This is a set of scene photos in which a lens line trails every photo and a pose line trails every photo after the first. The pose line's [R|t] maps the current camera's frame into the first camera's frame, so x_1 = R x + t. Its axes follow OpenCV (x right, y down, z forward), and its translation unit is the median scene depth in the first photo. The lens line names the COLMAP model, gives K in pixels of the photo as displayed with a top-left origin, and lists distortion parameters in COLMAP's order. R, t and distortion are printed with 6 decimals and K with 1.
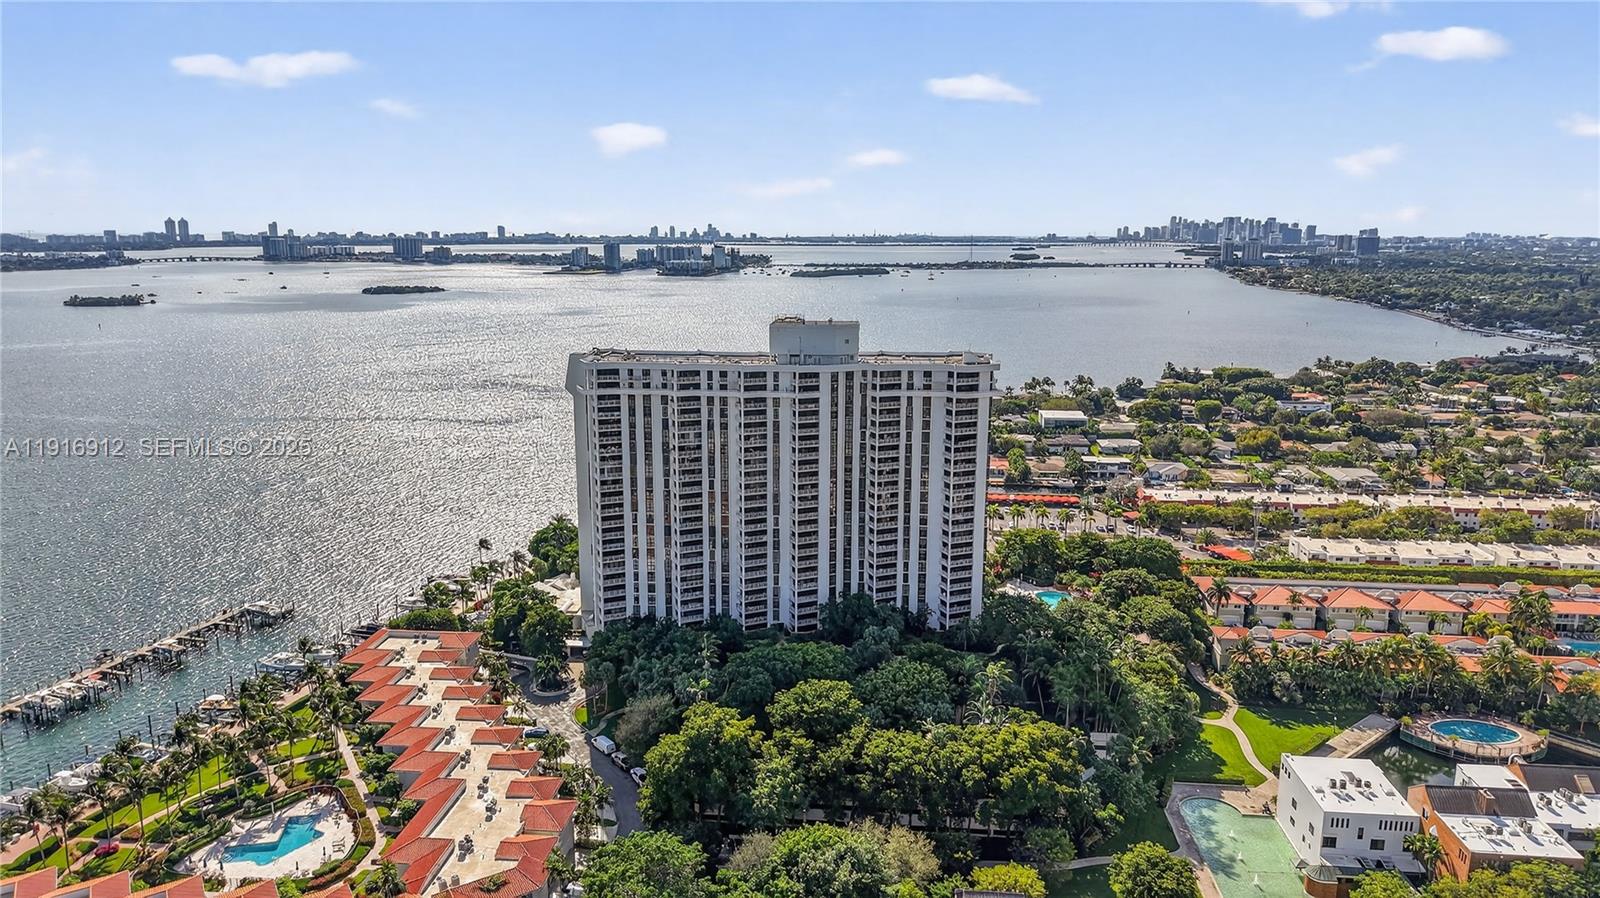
lens RADIAL K [[1055.5, 0, 799.2], [0, 1055.5, 441.2], [0, 0, 1]] dist [-0.025190, -0.000798]
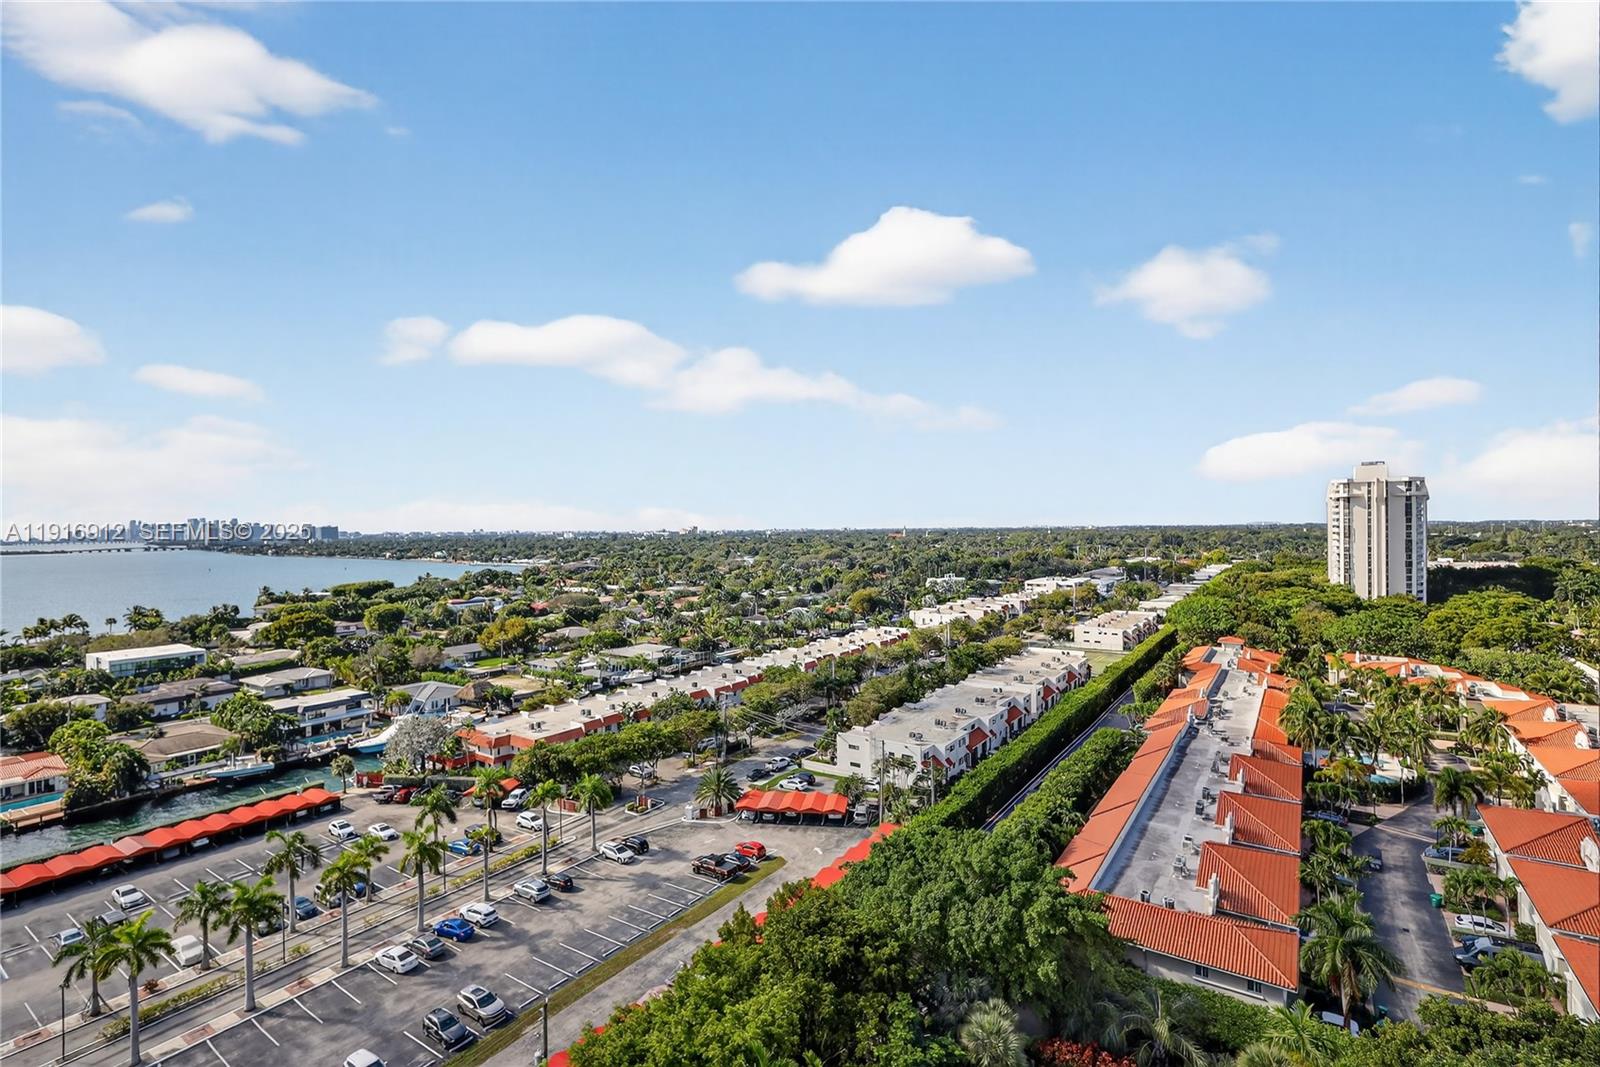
lens RADIAL K [[747.6, 0, 789.2], [0, 747.6, 521.3], [0, 0, 1]] dist [0.002283, 0.000266]
pose [[0.492288, -0.002802, 0.870428, 0.154006], [0.184454, 0.977620, -0.101174, 0.022218], [-0.850664, 0.210361, 0.481787, 1.082910]]
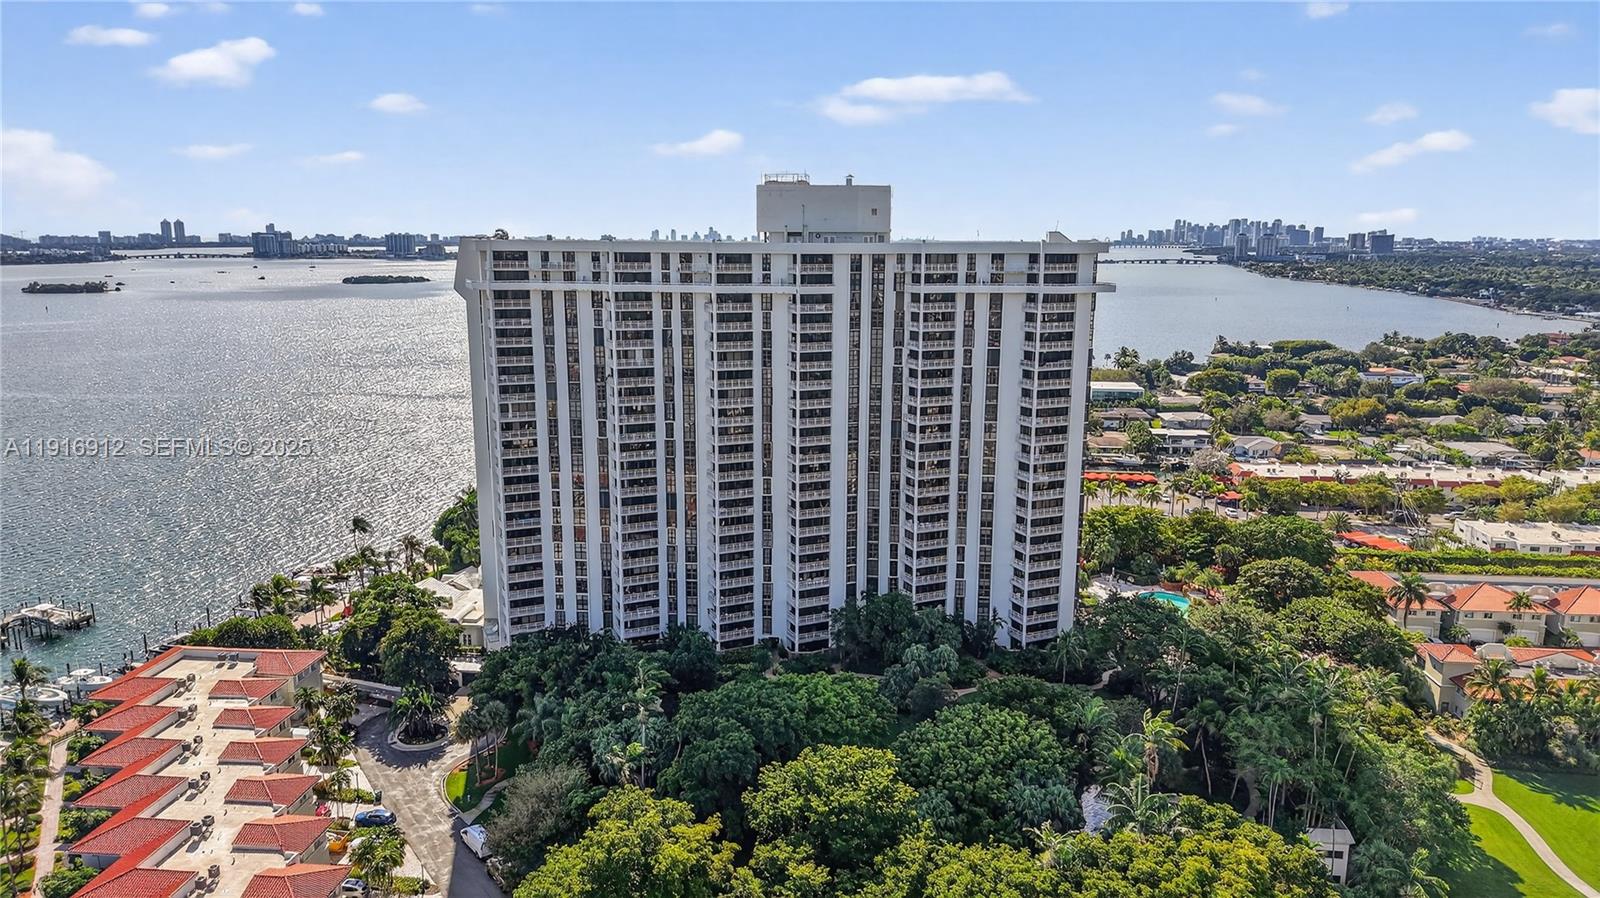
lens RADIAL K [[1055.5, 0, 789.7], [0, 1055.5, 453.1], [0, 0, 1]] dist [-0.025190, -0.000798]
pose [[0.999943, -0.000368, -0.010680, -0.000455], [0.000434, 0.999981, 0.006148, 0.050958], [0.010677, -0.006152, 0.999924, 0.330879]]
